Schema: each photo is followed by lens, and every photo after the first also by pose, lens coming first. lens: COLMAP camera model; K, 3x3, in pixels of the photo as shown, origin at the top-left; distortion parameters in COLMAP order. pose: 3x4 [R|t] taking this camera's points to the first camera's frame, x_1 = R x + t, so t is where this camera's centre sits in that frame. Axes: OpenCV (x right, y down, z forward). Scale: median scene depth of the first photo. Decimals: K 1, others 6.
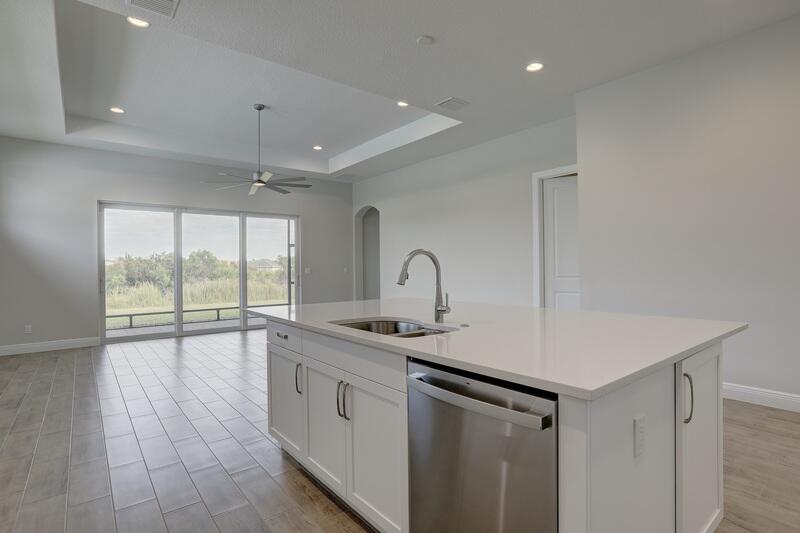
lens RADIAL K [[416.6, 0, 404.5], [0, 416.6, 266.5], [0, 0, 1]] dist [-0.005958, 0.002090]
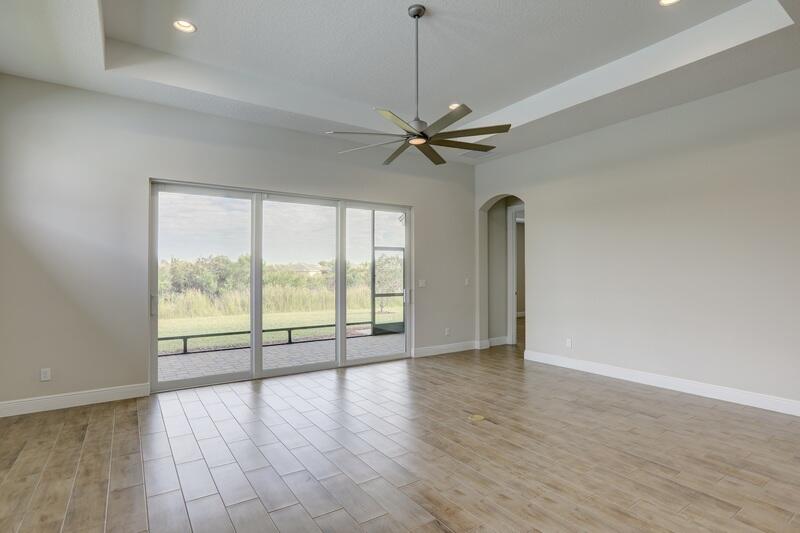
lens RADIAL K [[416.6, 0, 400.4], [0, 416.6, 267.1], [0, 0, 1]] dist [-0.005958, 0.002090]
pose [[0.996871, 0.010250, -0.078375, -0.215956], [-0.011080, 0.999887, -0.010162, -0.010812], [0.078262, 0.010998, 0.996872, 0.279840]]
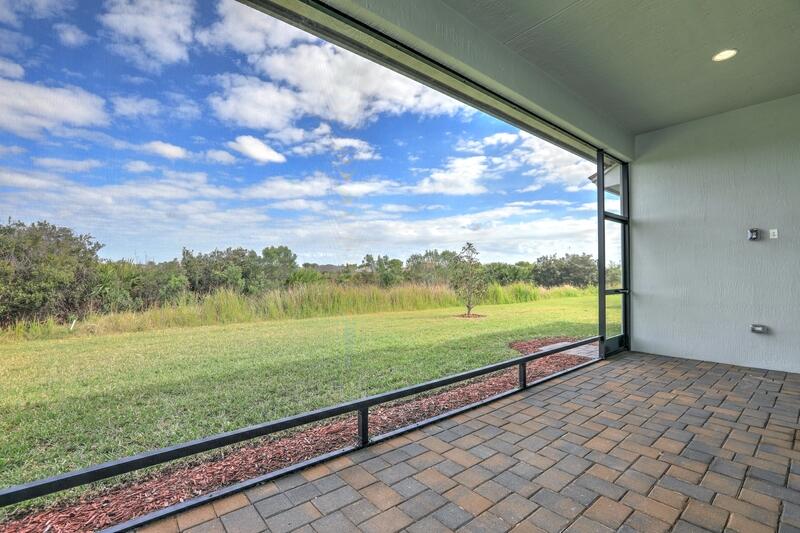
lens RADIAL K [[360.7, 0, 399.0], [0, 360.7, 270.8], [0, 0, 1]] dist [-0.030492, 0.002089]
pose [[0.999714, 0.013215, 0.019939, -0.684341], [-0.013038, 0.999874, -0.009005, 0.025848], [-0.020056, 0.008742, 0.999761, 0.797431]]
